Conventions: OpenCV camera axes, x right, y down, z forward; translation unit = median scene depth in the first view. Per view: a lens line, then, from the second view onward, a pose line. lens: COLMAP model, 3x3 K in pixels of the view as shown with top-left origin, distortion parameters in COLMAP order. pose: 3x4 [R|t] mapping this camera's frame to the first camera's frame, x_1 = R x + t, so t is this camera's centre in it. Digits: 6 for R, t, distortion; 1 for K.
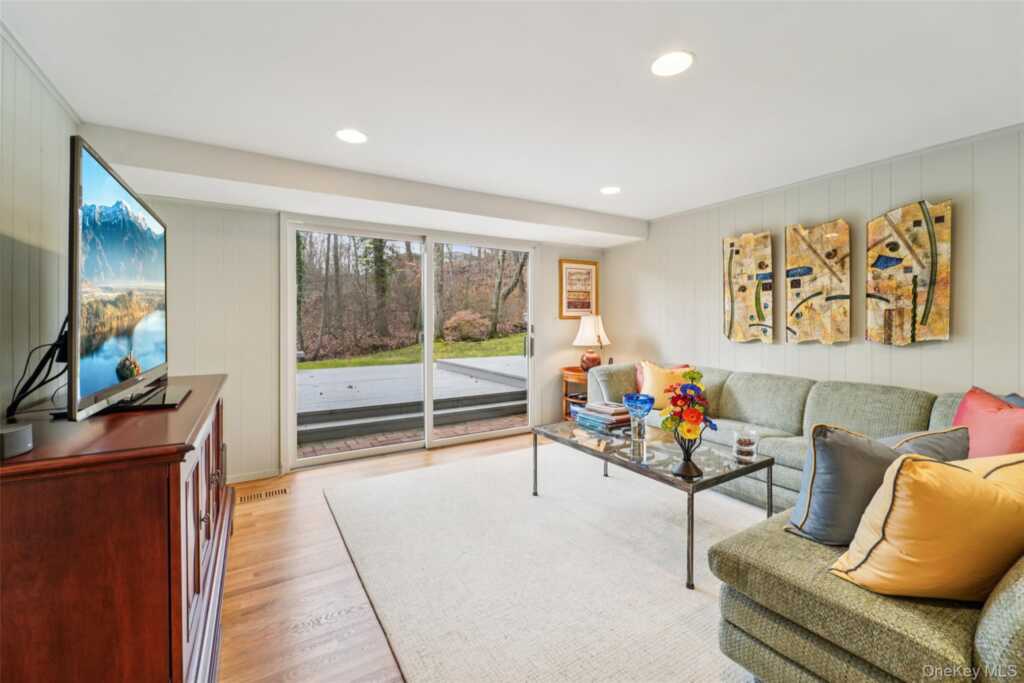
lens RADIAL K [[425.9, 0, 514.8], [0, 425.9, 330.5], [0, 0, 1]] dist [0.004781, -0.000100]
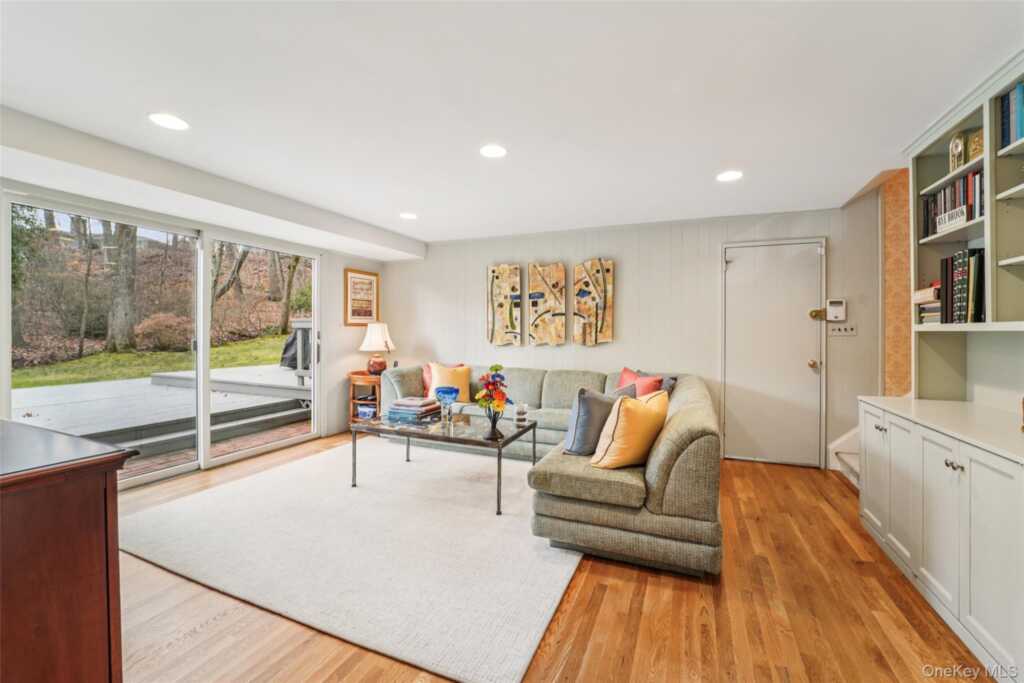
lens RADIAL K [[423.2, 0, 515.0], [0, 423.2, 337.3], [0, 0, 1]] dist [-0.000834, -0.000308]
pose [[0.811830, -0.001492, 0.583892, -0.218368], [0.001925, 0.999998, -0.000122, 0.002947], [-0.583891, 0.001223, 0.811831, -0.109916]]
